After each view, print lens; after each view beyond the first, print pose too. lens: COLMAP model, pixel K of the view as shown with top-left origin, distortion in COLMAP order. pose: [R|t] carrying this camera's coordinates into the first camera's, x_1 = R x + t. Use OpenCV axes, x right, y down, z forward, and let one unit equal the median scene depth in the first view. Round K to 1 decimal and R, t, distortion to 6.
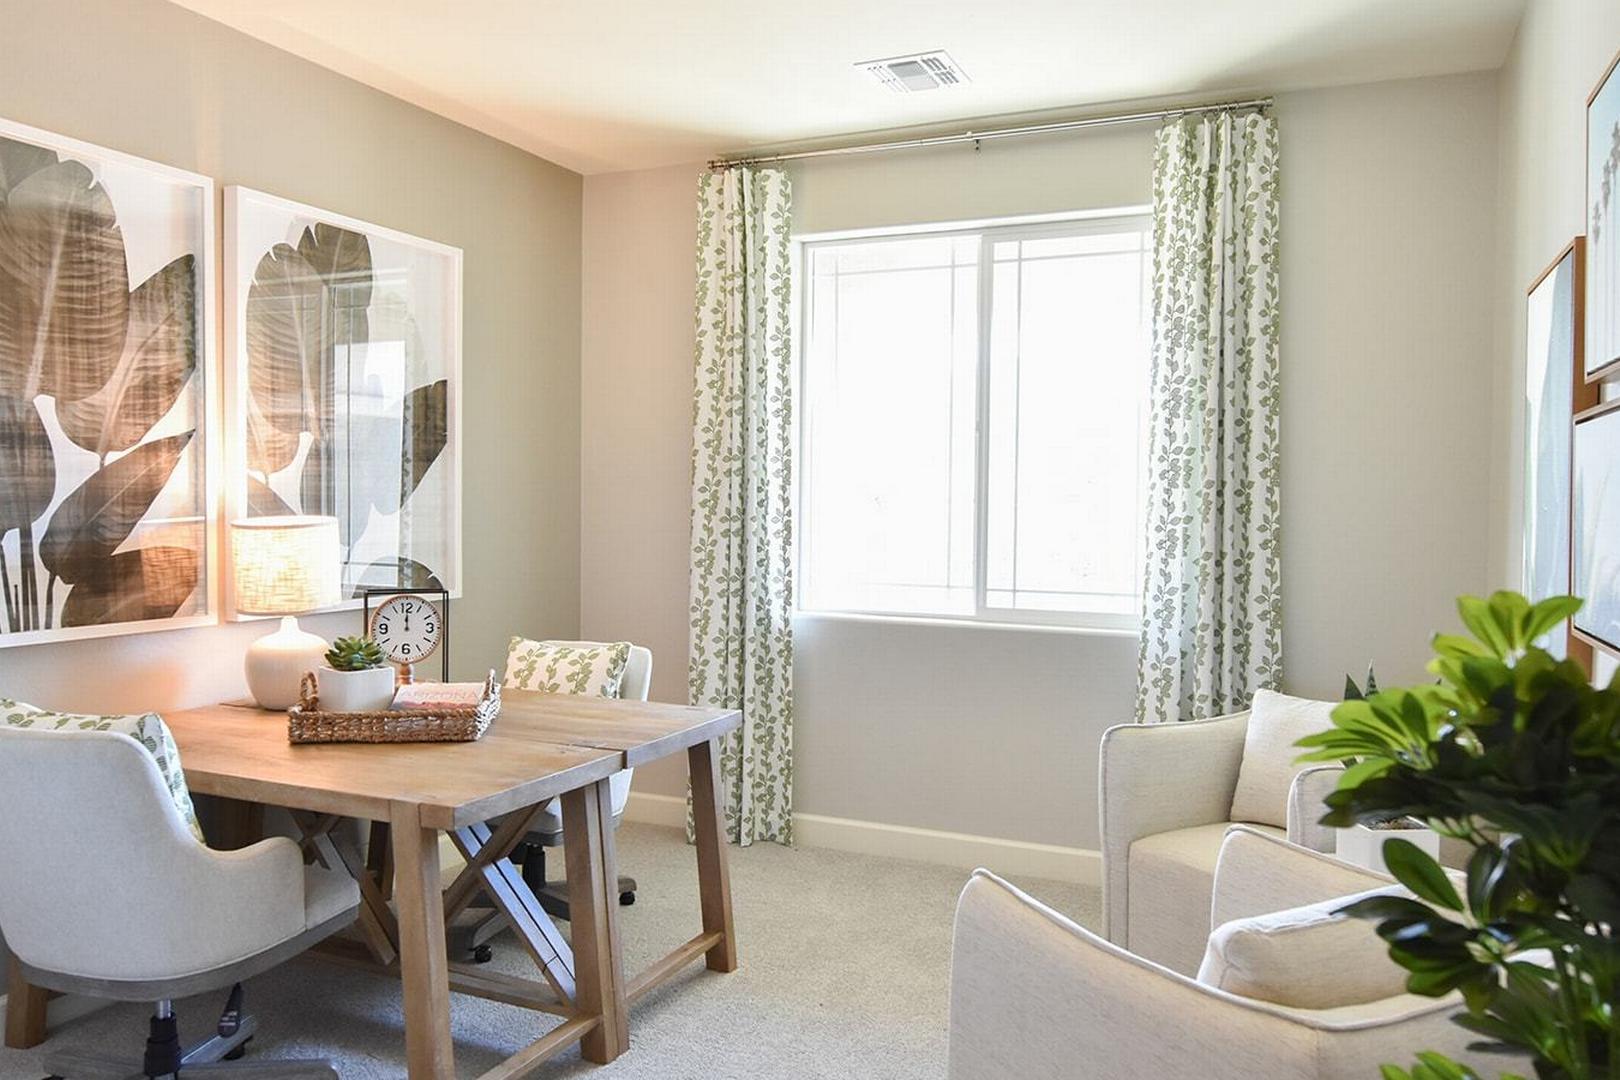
lens RADIAL K [[1206.8, 0, 808.5], [0, 1206.8, 536.4], [0, 0, 1]] dist [-0.013254, 0.003340]
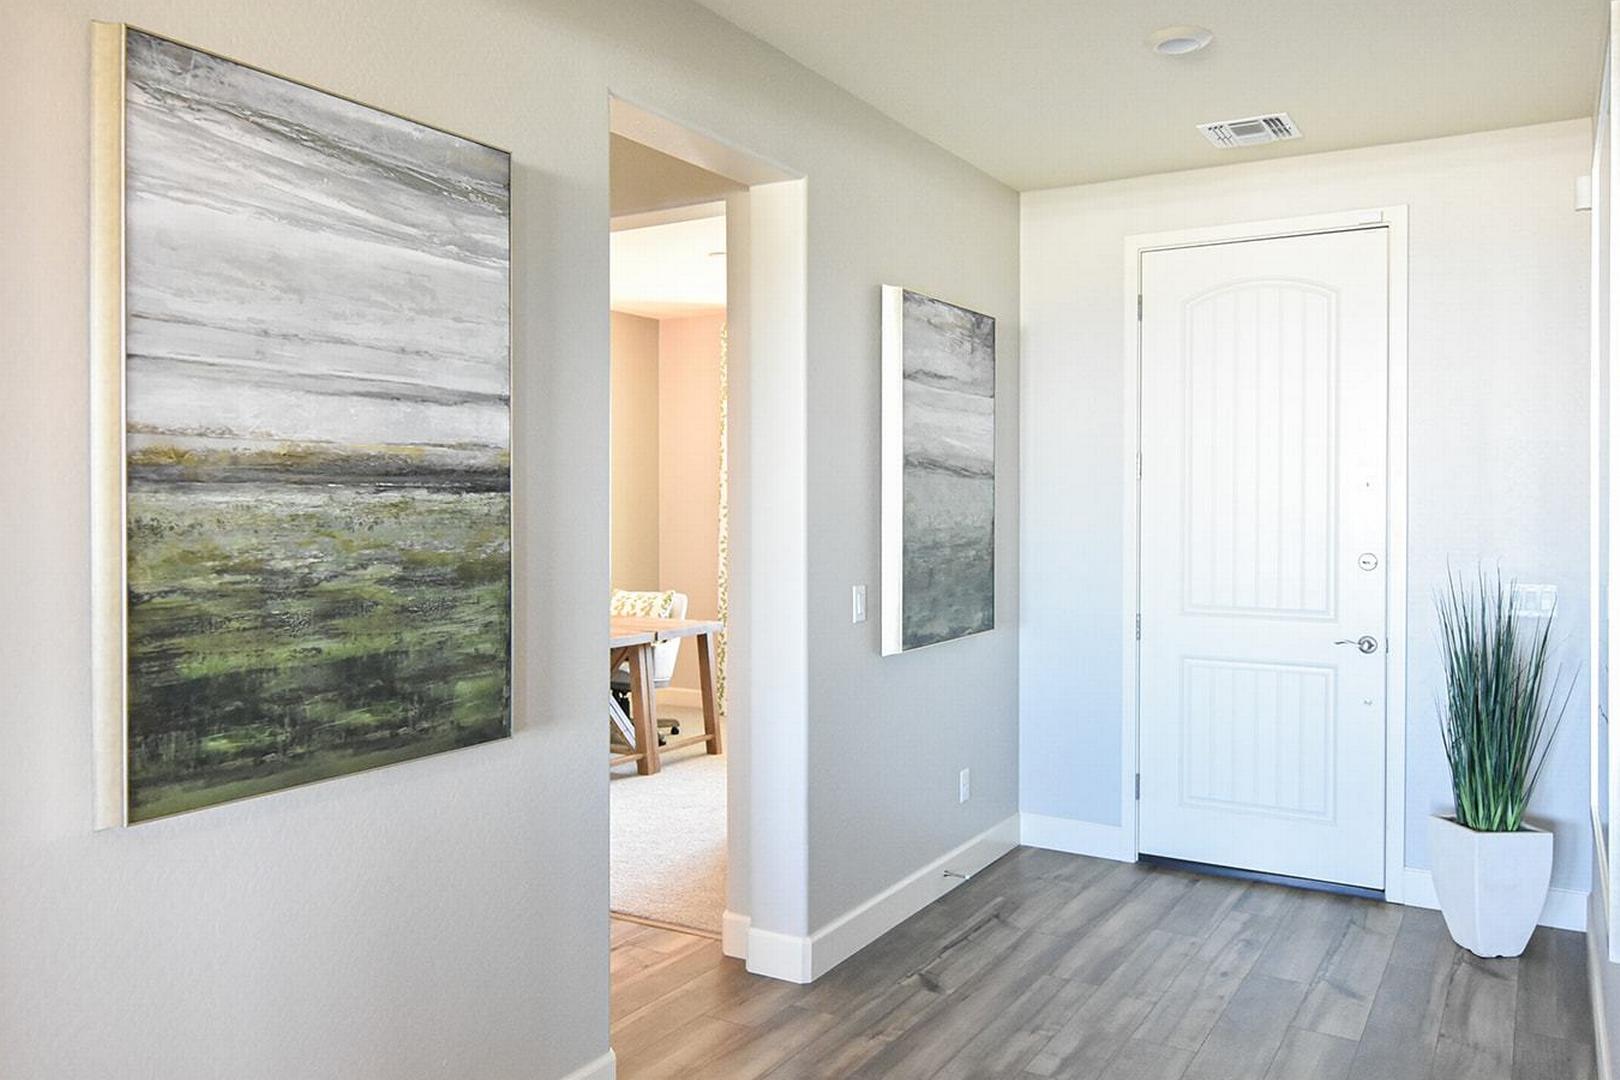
lens RADIAL K [[1206.8, 0, 810.2], [0, 1206.8, 535.8], [0, 0, 1]] dist [-0.013254, 0.003340]
pose [[0.992928, -0.008213, -0.118435, 0.291809], [0.007999, 0.999965, -0.002283, 0.007189], [0.118450, 0.001320, 0.992959, -0.861182]]
